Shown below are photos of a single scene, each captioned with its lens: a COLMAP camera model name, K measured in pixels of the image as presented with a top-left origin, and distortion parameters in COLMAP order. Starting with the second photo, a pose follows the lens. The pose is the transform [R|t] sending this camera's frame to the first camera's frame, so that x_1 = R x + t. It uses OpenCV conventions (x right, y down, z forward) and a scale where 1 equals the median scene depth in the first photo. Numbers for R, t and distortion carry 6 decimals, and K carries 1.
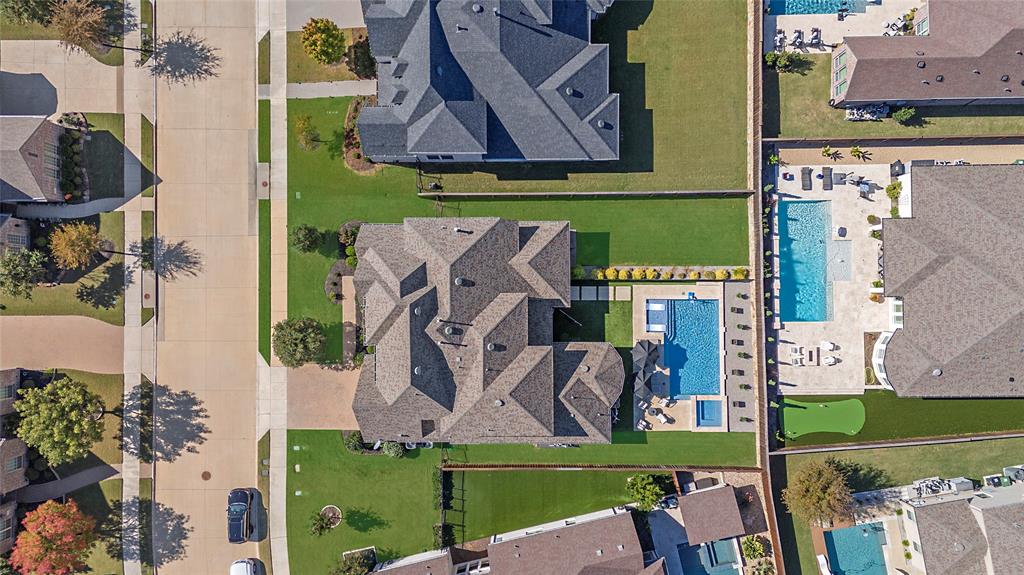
lens RADIAL K [[741.2, 0, 512.0], [0, 741.2, 287.5], [0, 0, 1]] dist [0.116107, -0.146532]
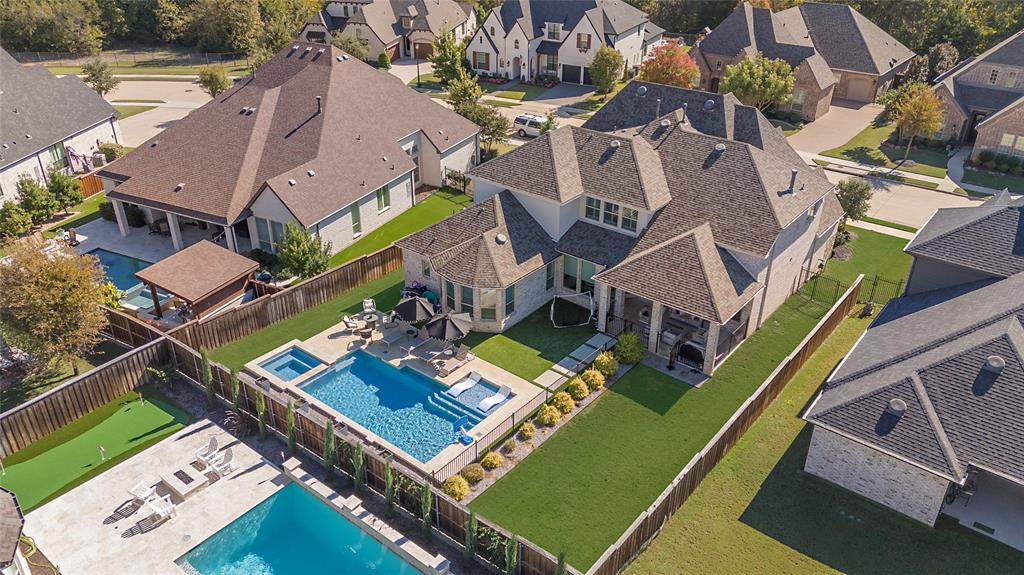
lens RADIAL K [[741.2, 0, 512.0], [0, 741.2, 287.5], [0, 0, 1]] dist [0.116107, -0.146532]
pose [[-0.632237, 0.385604, -0.672002, 0.513687], [-0.774600, -0.296143, 0.558833, -0.258011], [0.016480, 0.873847, 0.485921, 0.677479]]
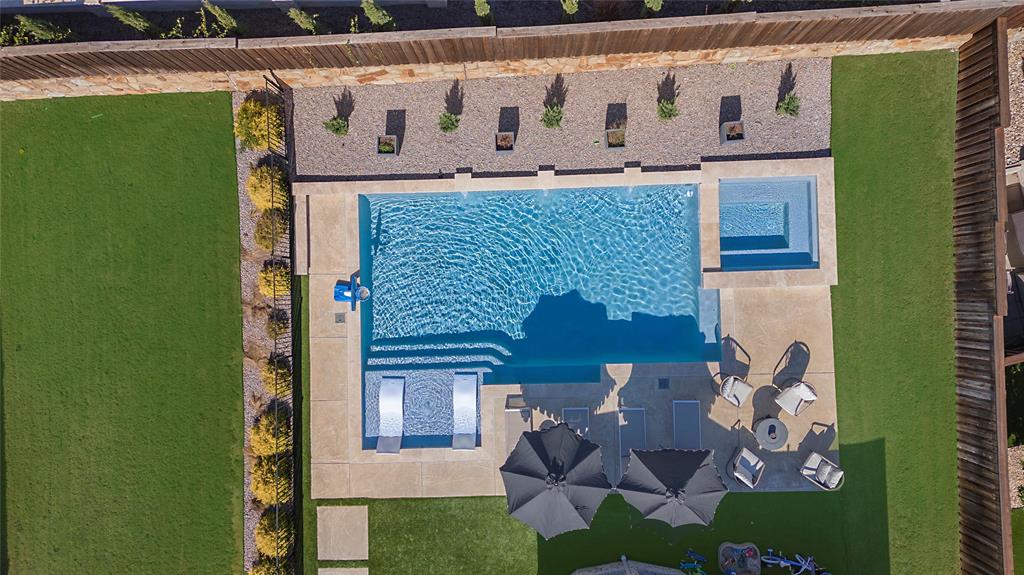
lens RADIAL K [[741.2, 0, 512.0], [0, 741.2, 287.5], [0, 0, 1]] dist [0.116107, -0.146532]
pose [[-0.021026, -0.999185, 0.034455, 0.231593], [0.999773, -0.021127, -0.002578, 0.074103], [0.003304, 0.034393, 0.999403, 0.721170]]
